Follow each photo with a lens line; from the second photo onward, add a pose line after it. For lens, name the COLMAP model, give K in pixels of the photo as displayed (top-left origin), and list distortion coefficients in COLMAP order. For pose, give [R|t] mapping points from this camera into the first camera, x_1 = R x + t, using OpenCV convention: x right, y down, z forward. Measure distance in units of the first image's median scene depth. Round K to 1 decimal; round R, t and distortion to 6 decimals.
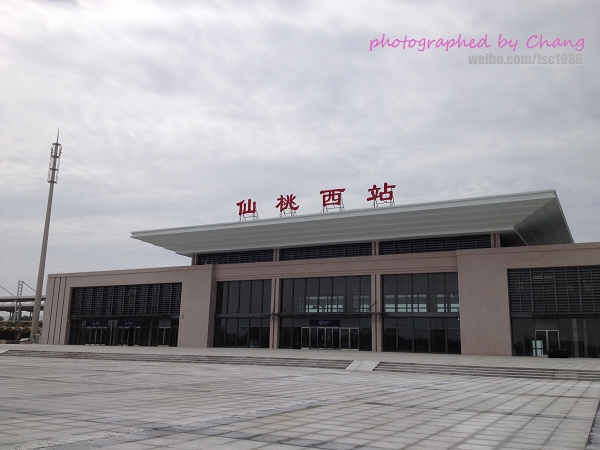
lens RADIAL K [[567.6, 0, 300.0], [0, 567.6, 225.0], [0, 0, 1]] dist [0.009185, -0.000036]
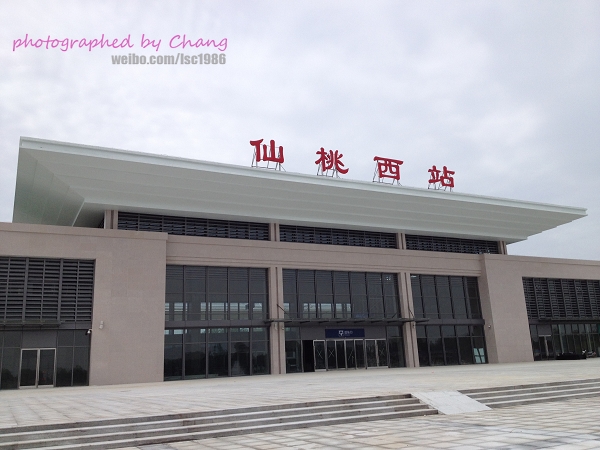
lens RADIAL K [[567.6, 0, 300.0], [0, 567.6, 225.0], [0, 0, 1]] dist [0.009185, -0.000036]
pose [[0.562631, 0.147675, 0.813412, -0.599031], [-0.117617, 0.988206, -0.098055, 0.111814], [-0.818299, -0.040502, 0.573364, 0.625791]]
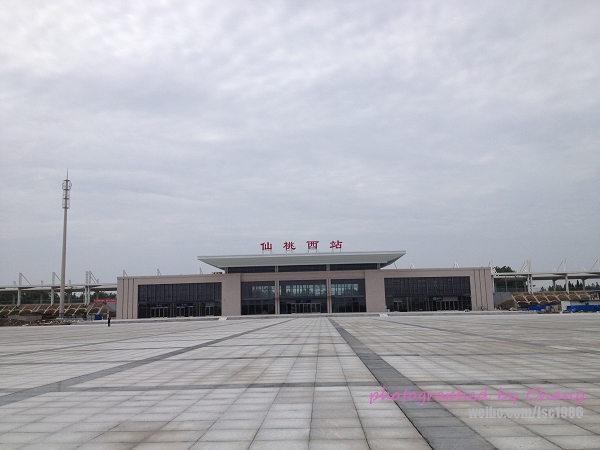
lens RADIAL K [[608.8, 0, 300.0], [0, 608.8, 225.0], [0, 0, 1]] dist [-0.005717, -0.000483]
pose [[0.897057, 0.023404, 0.441294, -0.991410], [-0.047710, 0.997889, 0.044060, -0.218617], [-0.439332, -0.060578, 0.896280, -1.053165]]
